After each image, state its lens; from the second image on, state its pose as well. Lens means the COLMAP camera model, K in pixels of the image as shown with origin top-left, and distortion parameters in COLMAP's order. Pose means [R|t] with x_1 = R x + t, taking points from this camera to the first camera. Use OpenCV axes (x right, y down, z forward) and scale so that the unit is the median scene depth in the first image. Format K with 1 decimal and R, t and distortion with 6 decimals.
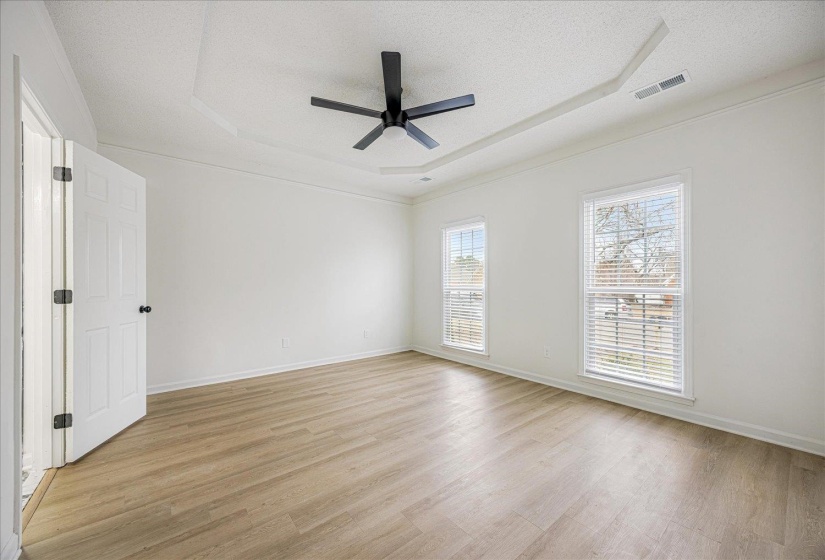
lens RADIAL K [[305.3, 0, 412.4], [0, 305.3, 282.5], [0, 0, 1]] dist [0.006537, 0.000440]
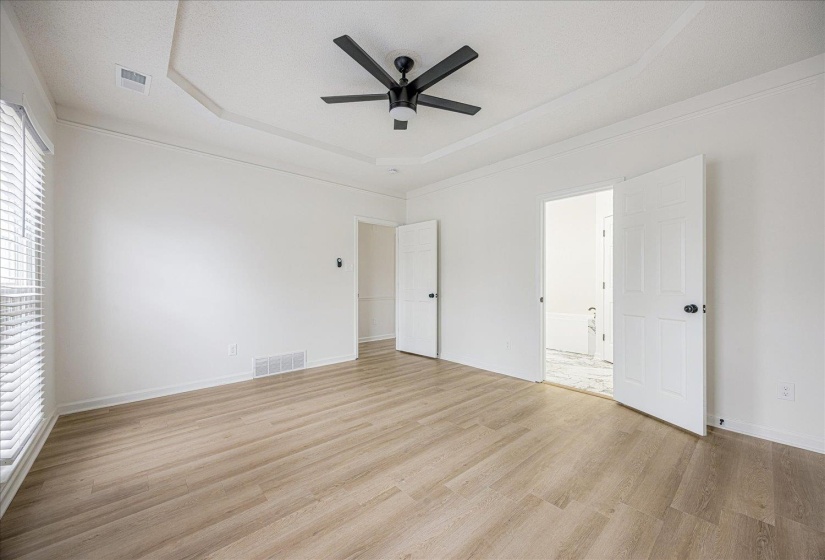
lens RADIAL K [[305.3, 0, 416.3], [0, 305.3, 282.8], [0, 0, 1]] dist [0.006537, 0.000440]
pose [[-0.997788, -0.000019, -0.066476, -0.037787], [0.000728, 0.999937, -0.011213, 0.022805], [0.066472, -0.011237, -0.997725, 1.970012]]
